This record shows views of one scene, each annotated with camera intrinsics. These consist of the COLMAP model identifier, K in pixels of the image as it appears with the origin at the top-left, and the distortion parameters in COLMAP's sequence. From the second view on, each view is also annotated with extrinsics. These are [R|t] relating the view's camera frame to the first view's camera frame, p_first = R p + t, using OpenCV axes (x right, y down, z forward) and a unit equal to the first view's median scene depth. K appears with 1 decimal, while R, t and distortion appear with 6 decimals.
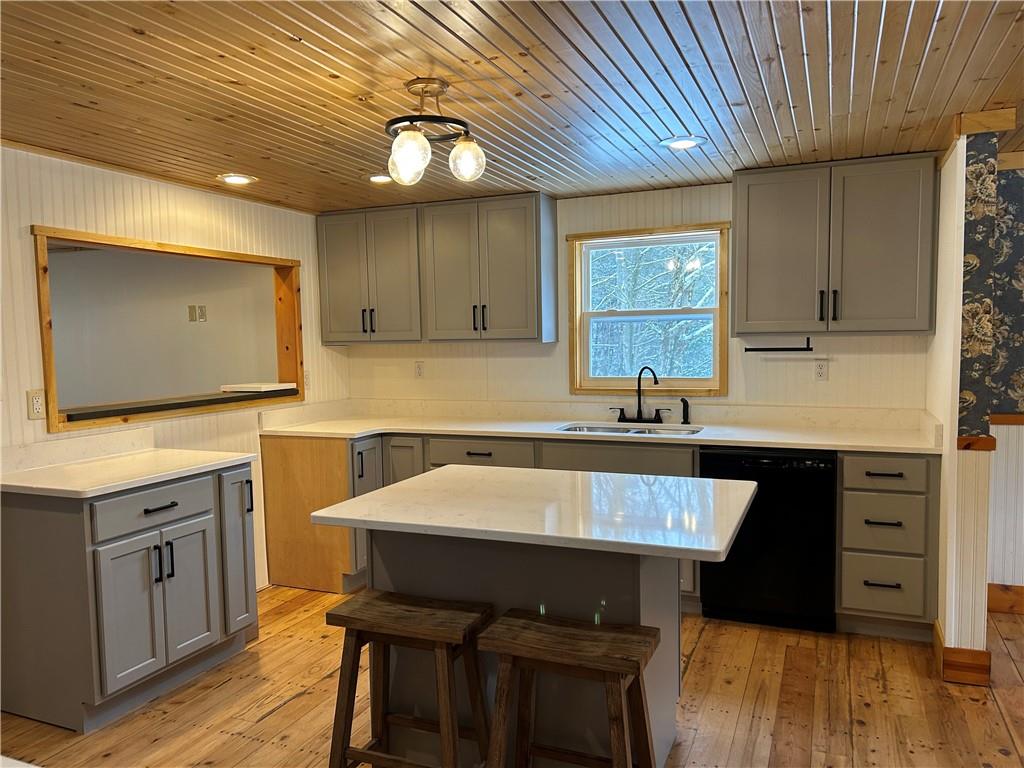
lens RADIAL K [[765.2, 0, 508.5], [0, 765.2, 394.1], [0, 0, 1]] dist [0.070402, -0.078004]
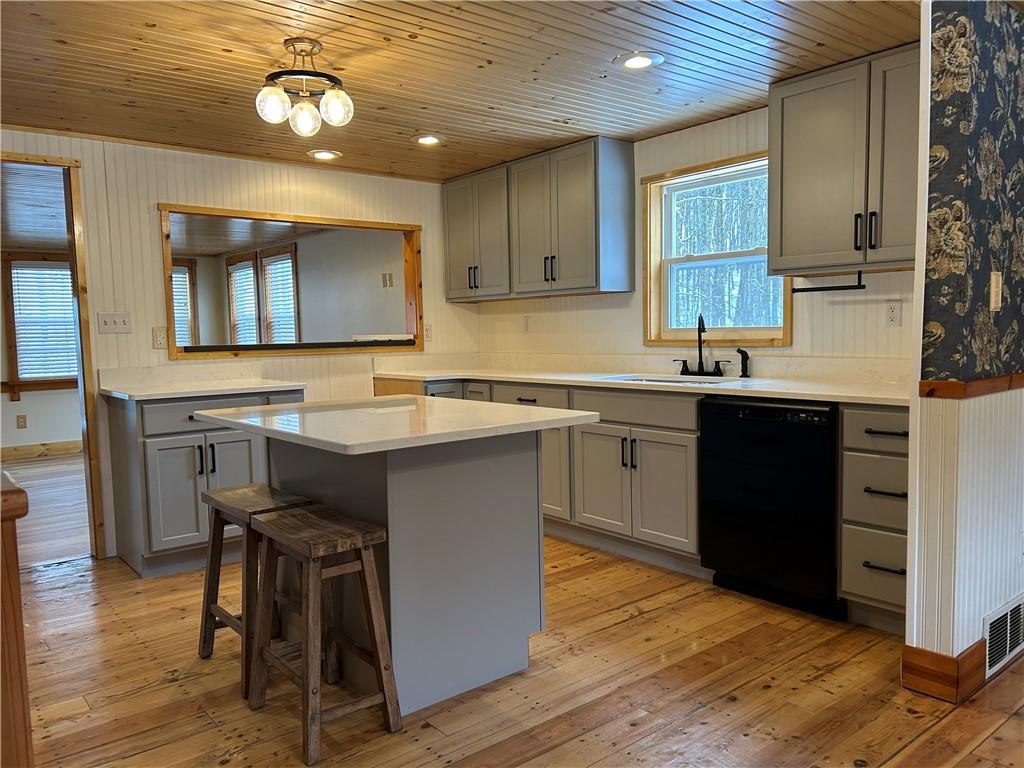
lens RADIAL K [[765.2, 0, 503.7], [0, 765.2, 390.4], [0, 0, 1]] dist [0.070402, -0.078004]
pose [[0.882393, 0.036616, -0.469086, 0.422247], [-0.029672, 0.999313, 0.022188, 0.044059], [0.469576, -0.005660, 0.882874, 0.077265]]
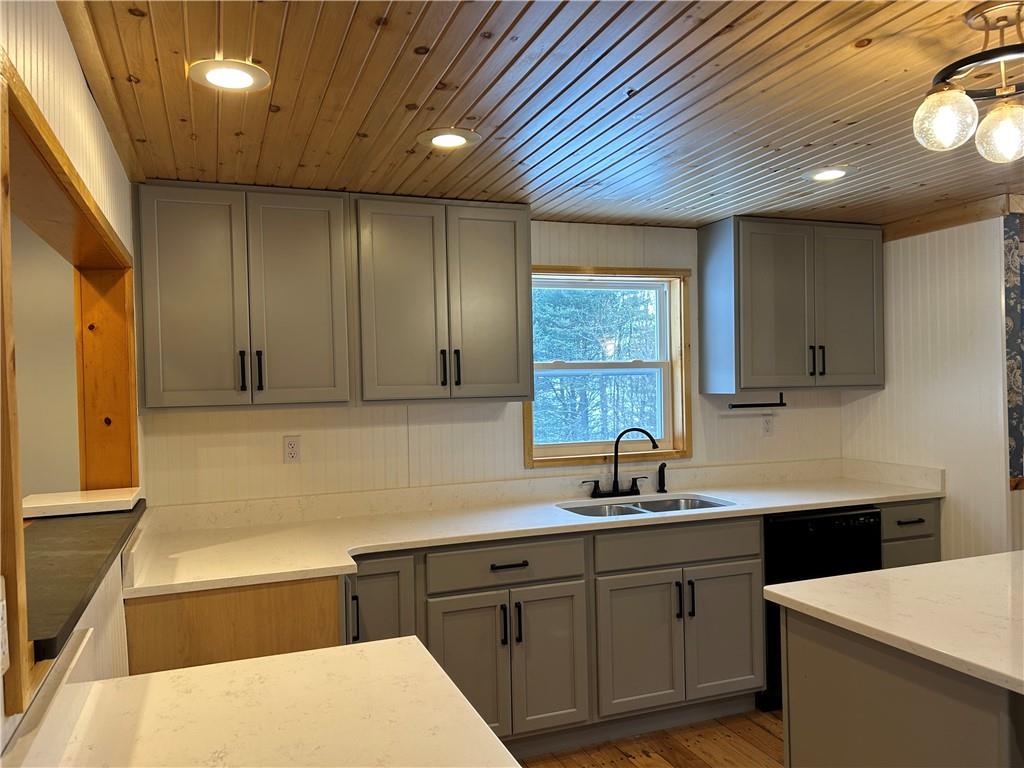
lens RADIAL K [[765.2, 0, 509.6], [0, 765.2, 393.8], [0, 0, 1]] dist [0.070402, -0.078004]
pose [[0.722023, -0.007365, 0.691830, -0.519687], [0.063412, 0.996439, -0.055571, -0.036813], [-0.688957, 0.083993, 0.719919, 0.500519]]
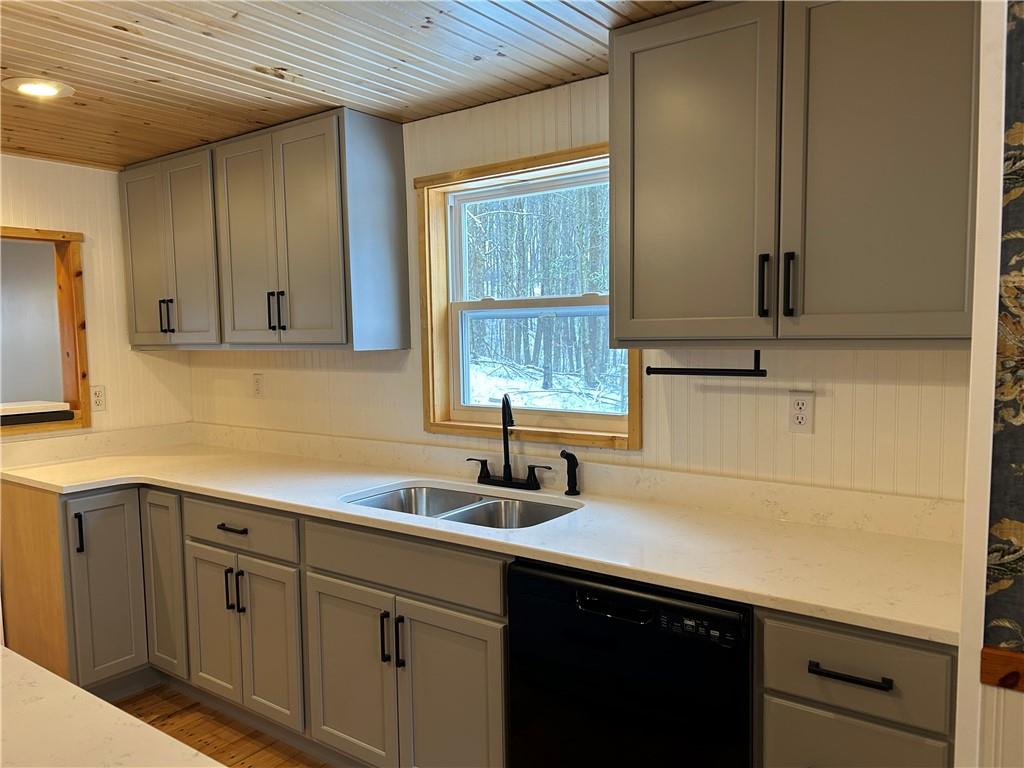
lens RADIAL K [[765.2, 0, 501.8], [0, 765.2, 391.6], [0, 0, 1]] dist [0.070402, -0.078004]
pose [[0.970414, 0.021233, -0.240510, 0.329603], [-0.020036, 0.999772, 0.007418, -0.043641], [0.240613, -0.002380, 0.970618, 0.444766]]
